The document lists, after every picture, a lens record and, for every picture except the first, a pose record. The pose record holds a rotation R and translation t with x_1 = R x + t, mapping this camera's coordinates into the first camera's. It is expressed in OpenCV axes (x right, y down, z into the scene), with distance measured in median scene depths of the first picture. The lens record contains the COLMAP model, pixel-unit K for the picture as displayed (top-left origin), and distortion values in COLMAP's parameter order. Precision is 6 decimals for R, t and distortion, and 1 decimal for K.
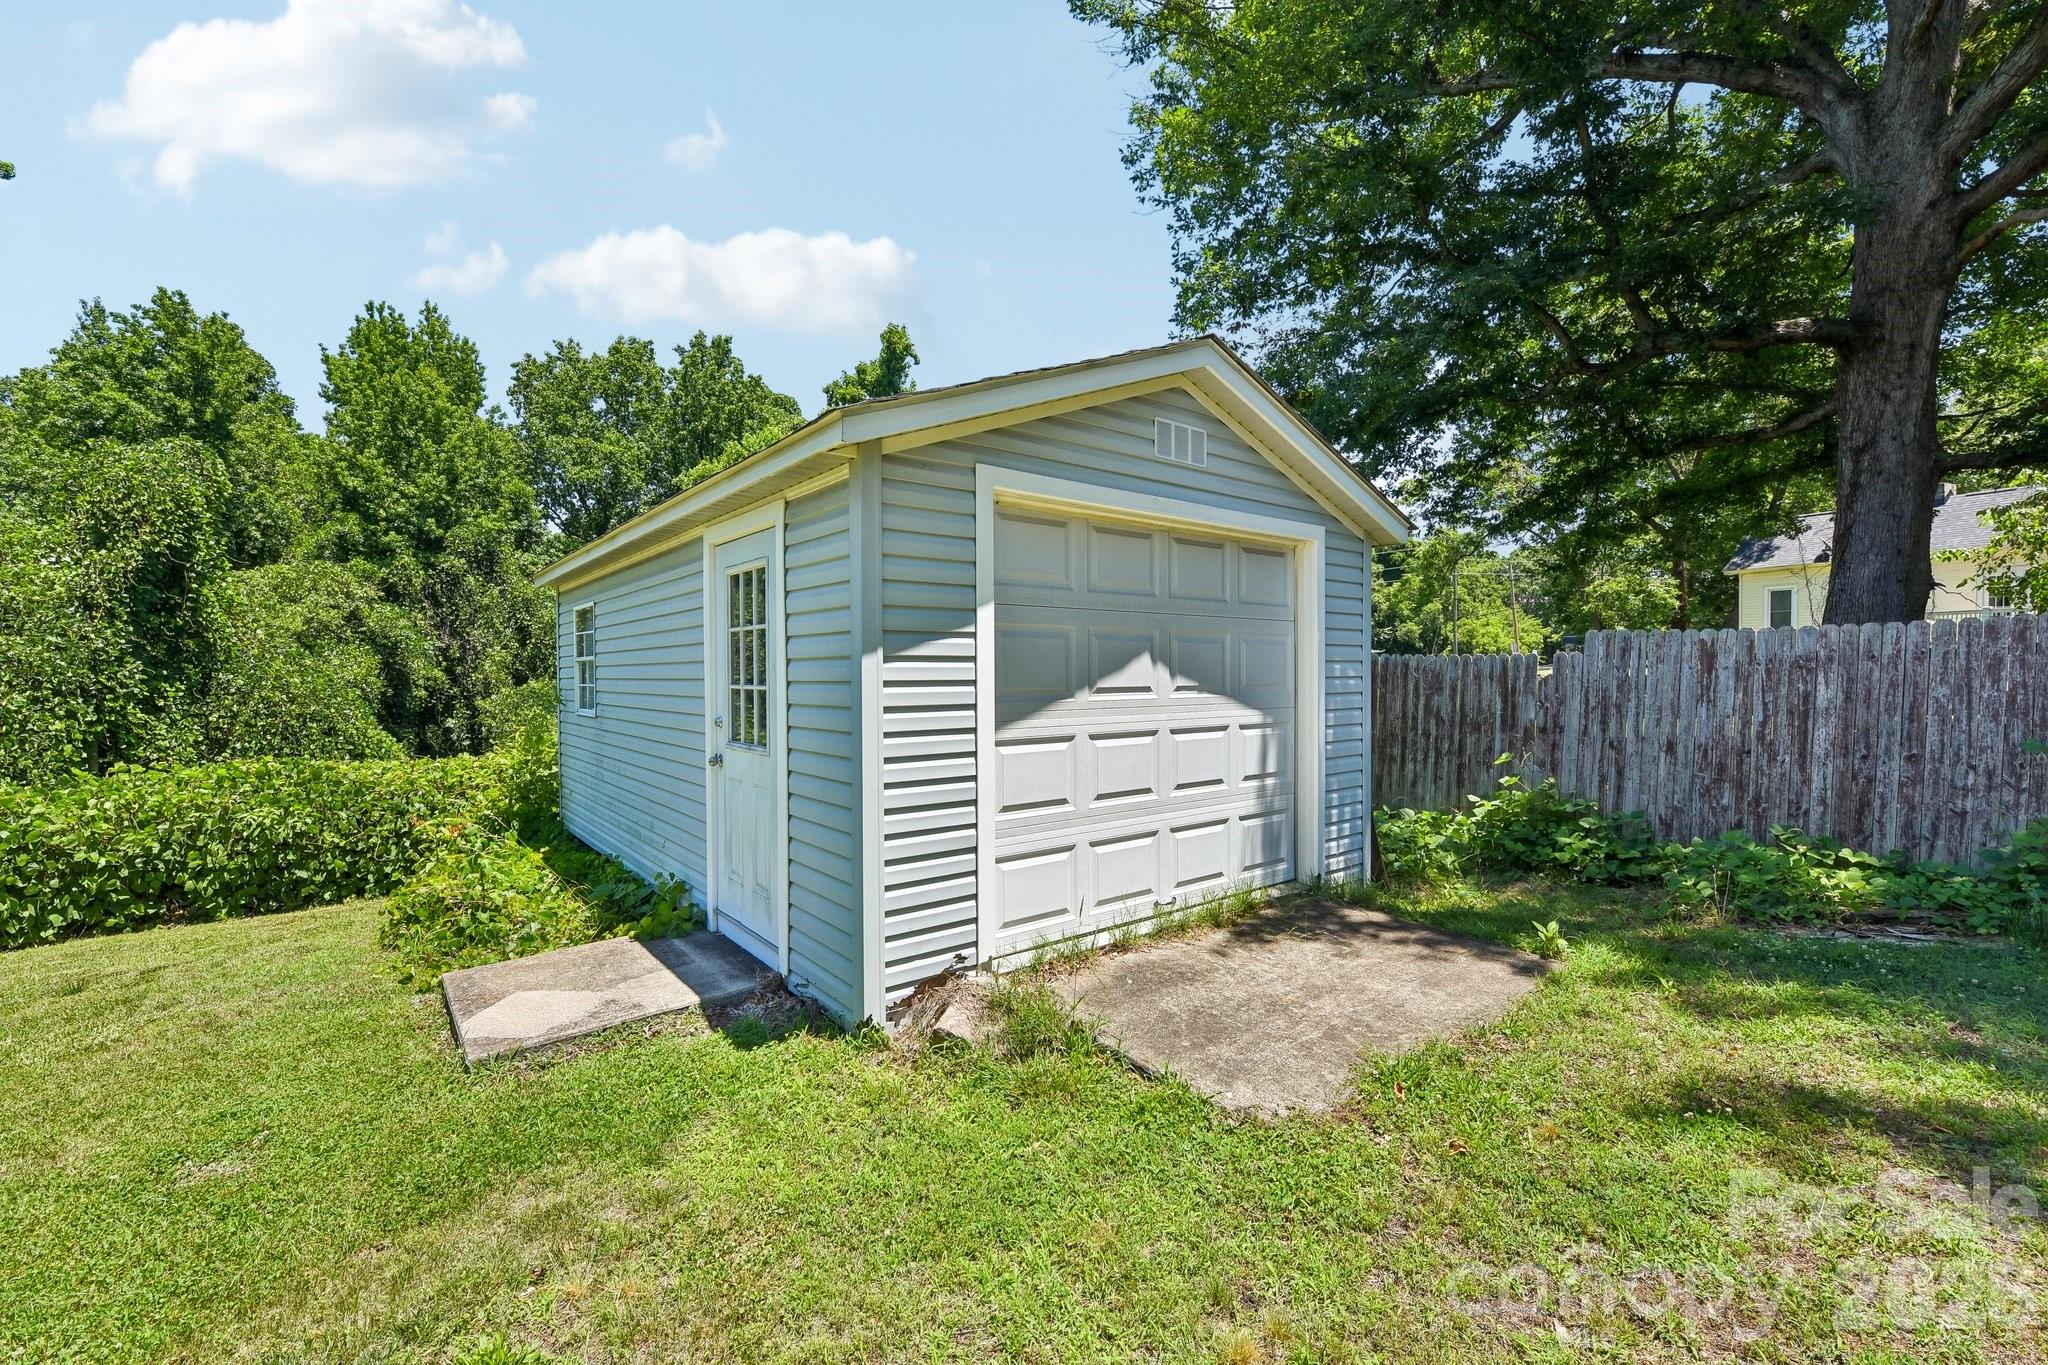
lens RADIAL K [[861.6, 0, 1028.1], [0, 861.6, 688.3], [0, 0, 1]] dist [-0.018611, -0.001020]
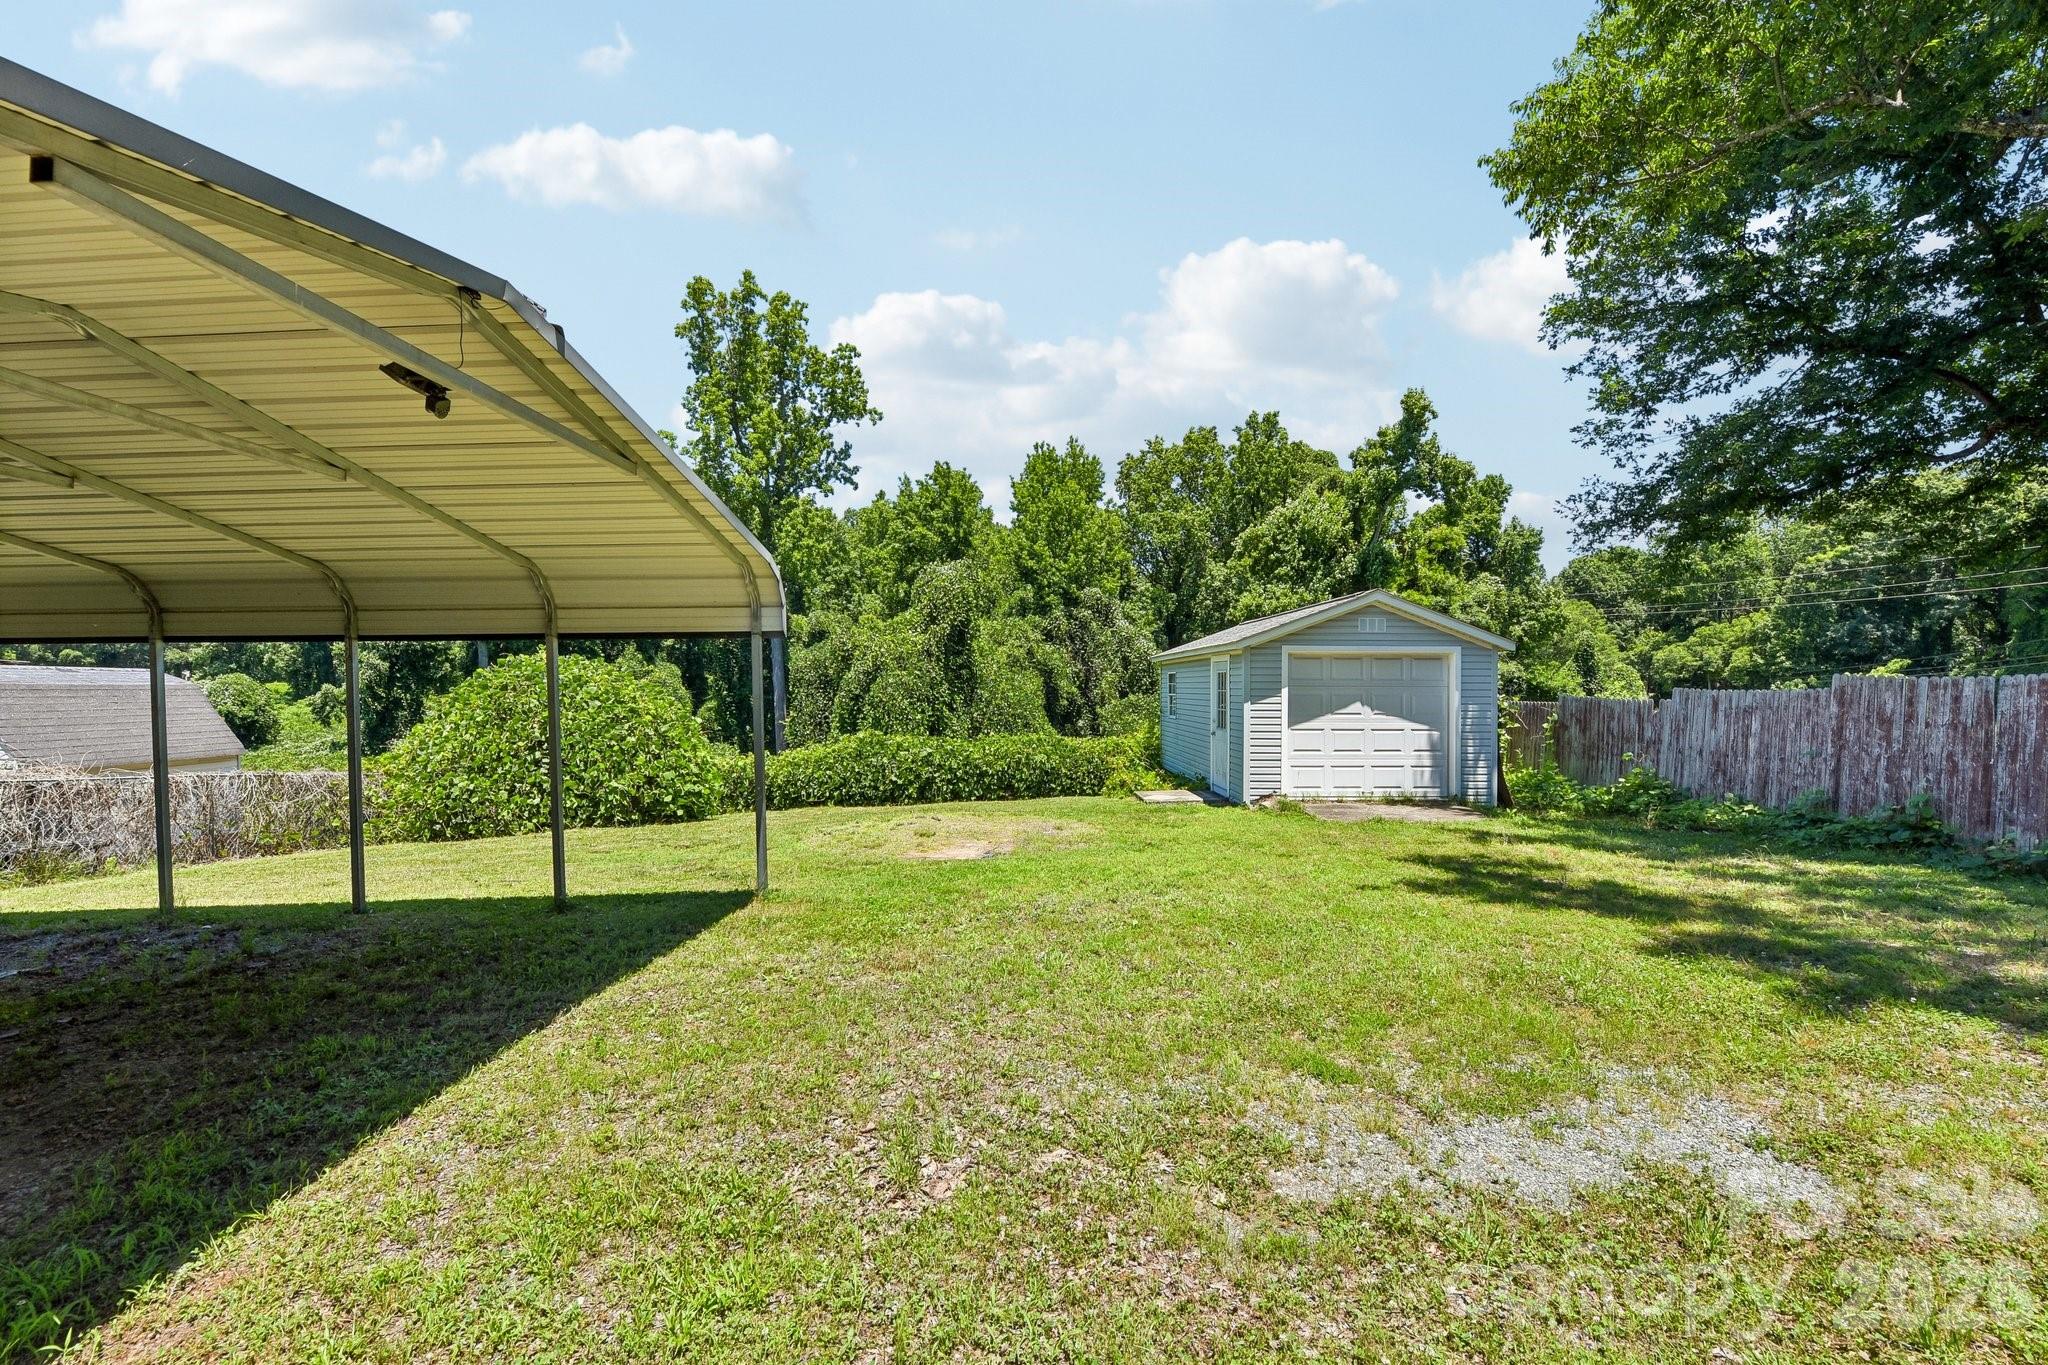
lens RADIAL K [[822.4, 0, 1014.5], [0, 822.4, 679.8], [0, 0, 1]] dist [-0.020186, -0.000931]
pose [[0.792702, 0.002725, -0.609604, 0.405172], [-0.018456, 0.999639, -0.019530, -0.017106], [0.609330, 0.026732, 0.792466, -0.827694]]
